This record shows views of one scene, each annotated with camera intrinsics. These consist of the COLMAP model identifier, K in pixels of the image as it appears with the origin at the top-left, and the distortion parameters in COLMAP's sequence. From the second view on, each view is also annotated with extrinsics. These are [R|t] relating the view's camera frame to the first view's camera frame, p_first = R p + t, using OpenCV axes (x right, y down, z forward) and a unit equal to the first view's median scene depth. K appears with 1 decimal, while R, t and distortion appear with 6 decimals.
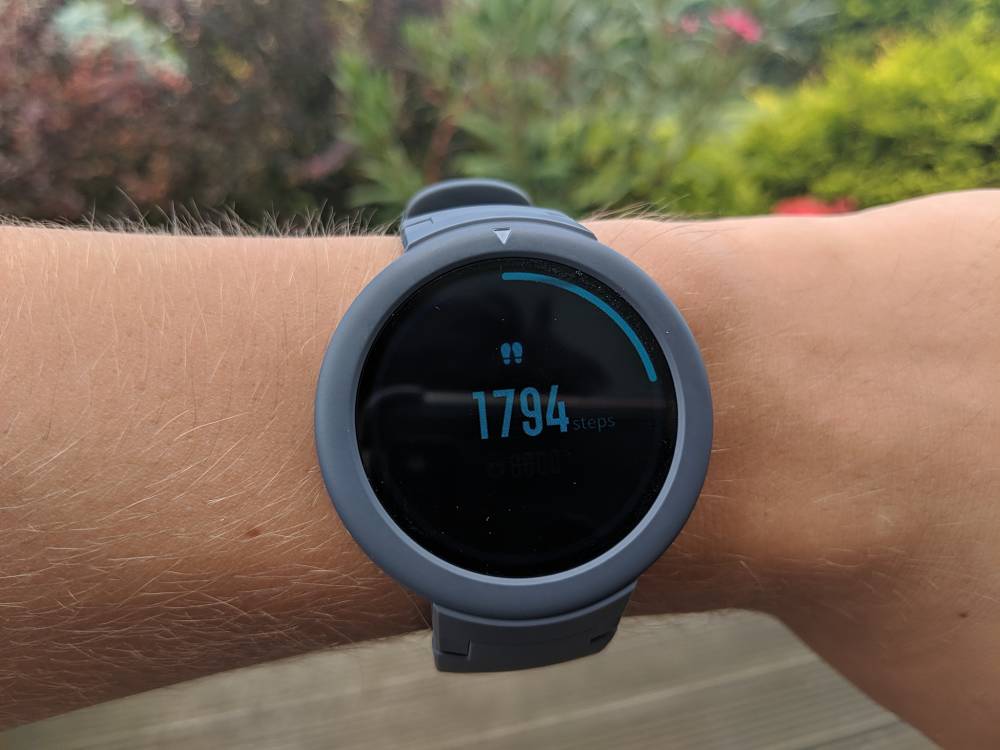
lens RADIAL K [[852.4, 0, 497.2], [0, 852.4, 362.1], [0, 0, 1]] dist [-0.008962, -0.008441]
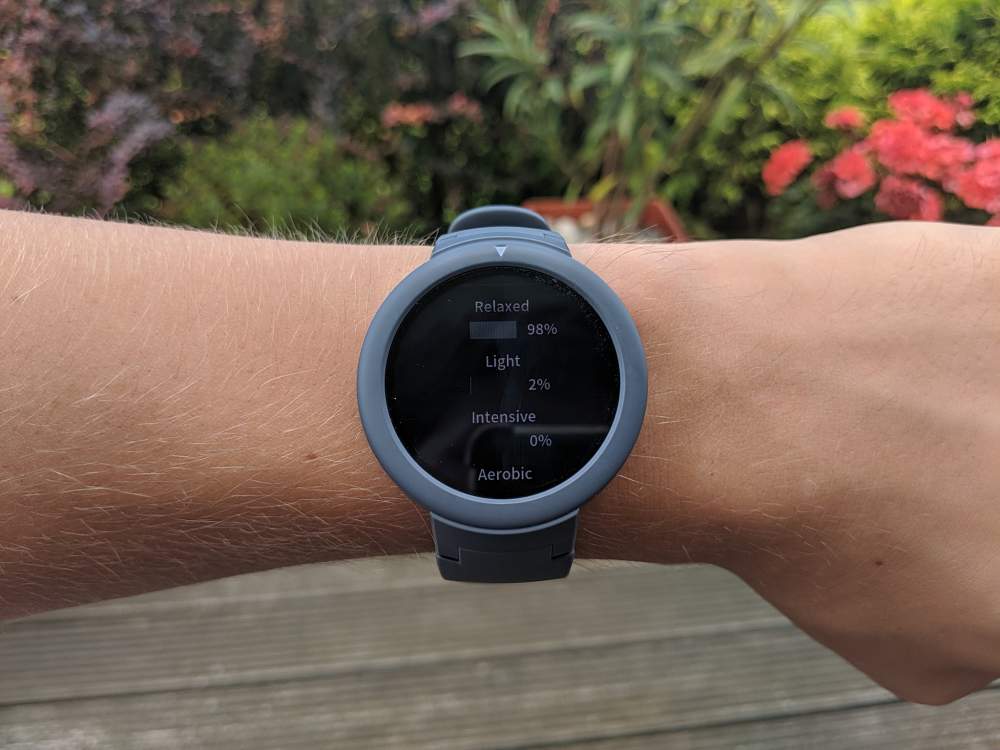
lens RADIAL K [[852.4, 0, 497.2], [0, 852.4, 362.1], [0, 0, 1]] dist [-0.008962, -0.008441]
pose [[0.990448, 0.060612, -0.123850, 0.171368], [-0.062533, 0.997975, -0.011674, 0.044446], [0.122892, 0.019307, 0.992232, -0.335862]]
